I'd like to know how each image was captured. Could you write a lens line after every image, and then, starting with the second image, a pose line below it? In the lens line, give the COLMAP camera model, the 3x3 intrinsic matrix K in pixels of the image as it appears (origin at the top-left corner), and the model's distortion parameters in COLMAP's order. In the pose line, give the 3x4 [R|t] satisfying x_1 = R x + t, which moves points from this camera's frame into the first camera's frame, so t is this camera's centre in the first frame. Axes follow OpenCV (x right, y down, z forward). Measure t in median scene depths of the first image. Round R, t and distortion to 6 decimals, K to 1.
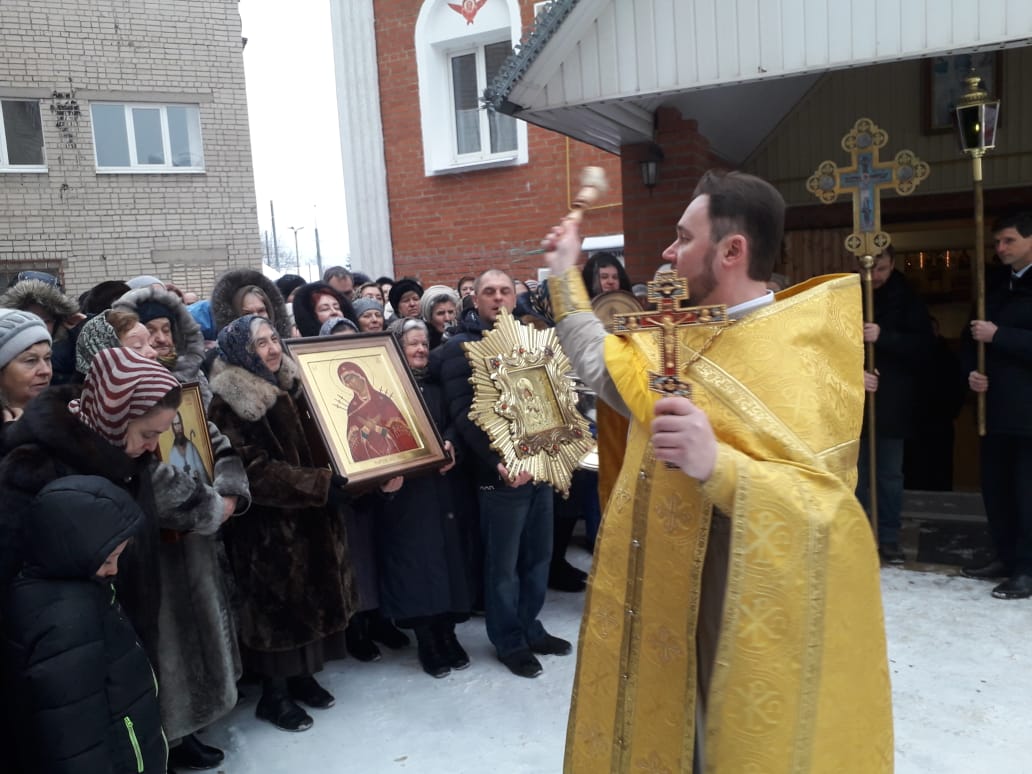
lens RADIAL K [[835.7, 0, 516.0], [0, 835.7, 387.0], [0, 0, 1]] dist [-0.005997, 0.006078]
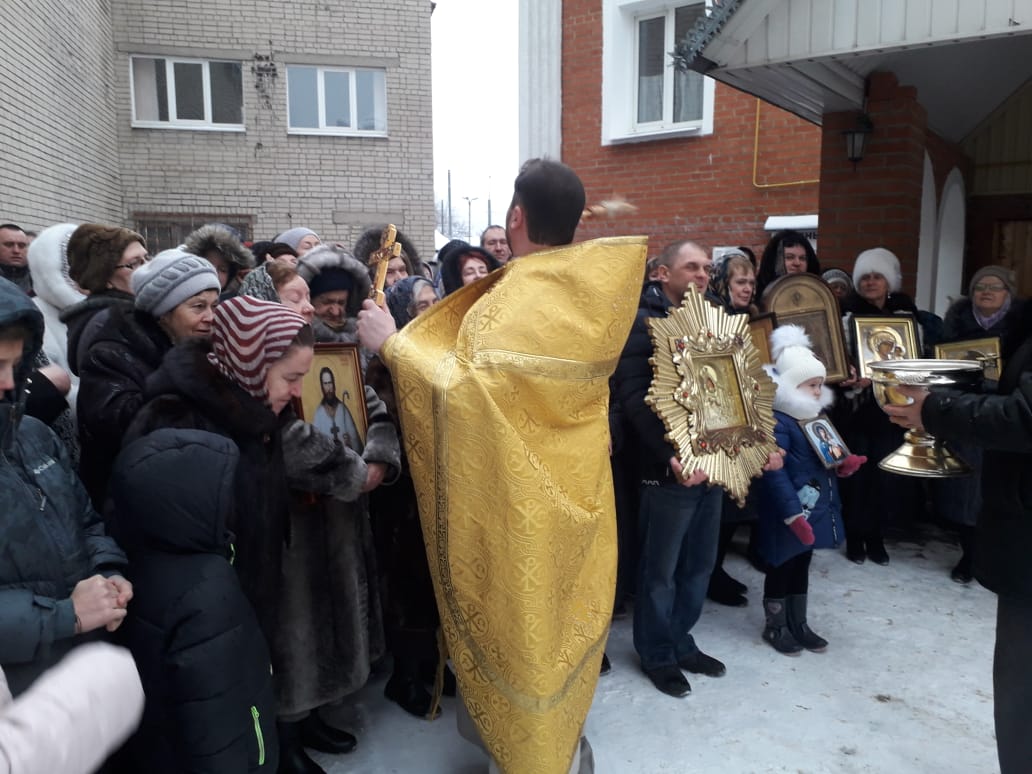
lens RADIAL K [[823.3, 0, 516.7], [0, 823.3, 391.7], [0, 0, 1]] dist [0.127204, -0.271594]
pose [[0.979439, 0.085914, -0.182530, -0.002675], [-0.079550, 0.995949, 0.041917, -0.000665], [0.185392, -0.026535, 0.982306, 0.015920]]
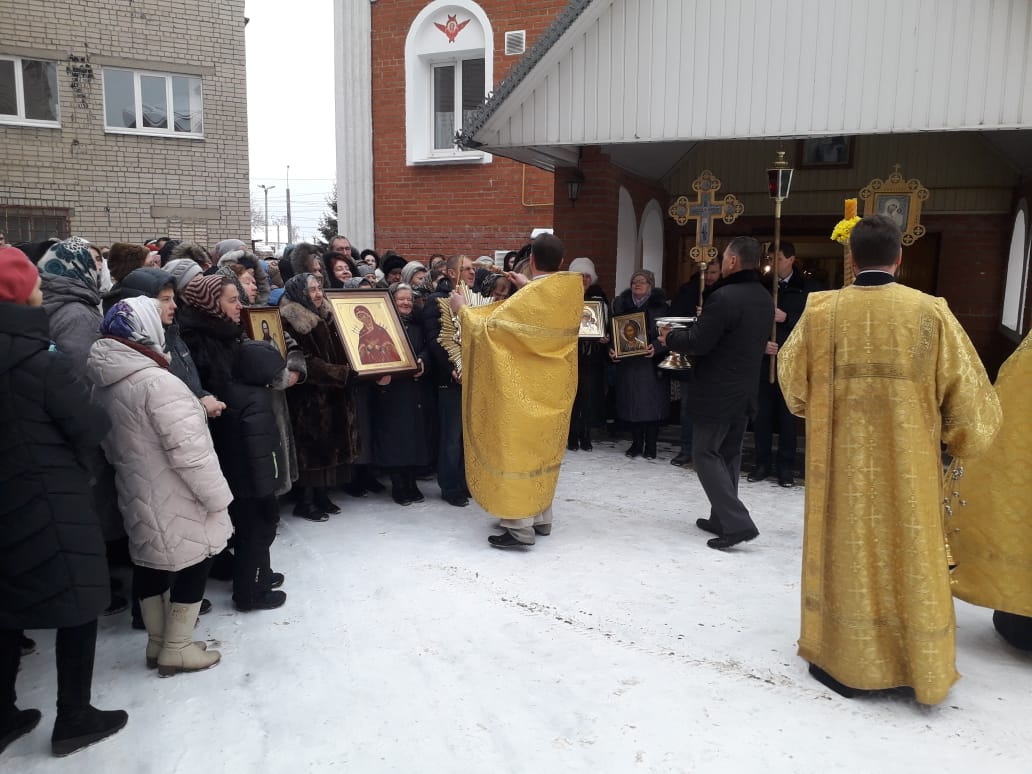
lens RADIAL K [[822.9, 0, 516.0], [0, 822.9, 387.0], [0, 0, 1]] dist [0.000543, -0.005953]
pose [[0.996615, 0.065065, 0.050260, 0.005951], [-0.066566, 0.997366, 0.028800, 0.012203], [-0.048254, -0.032048, 0.998321, -0.121934]]
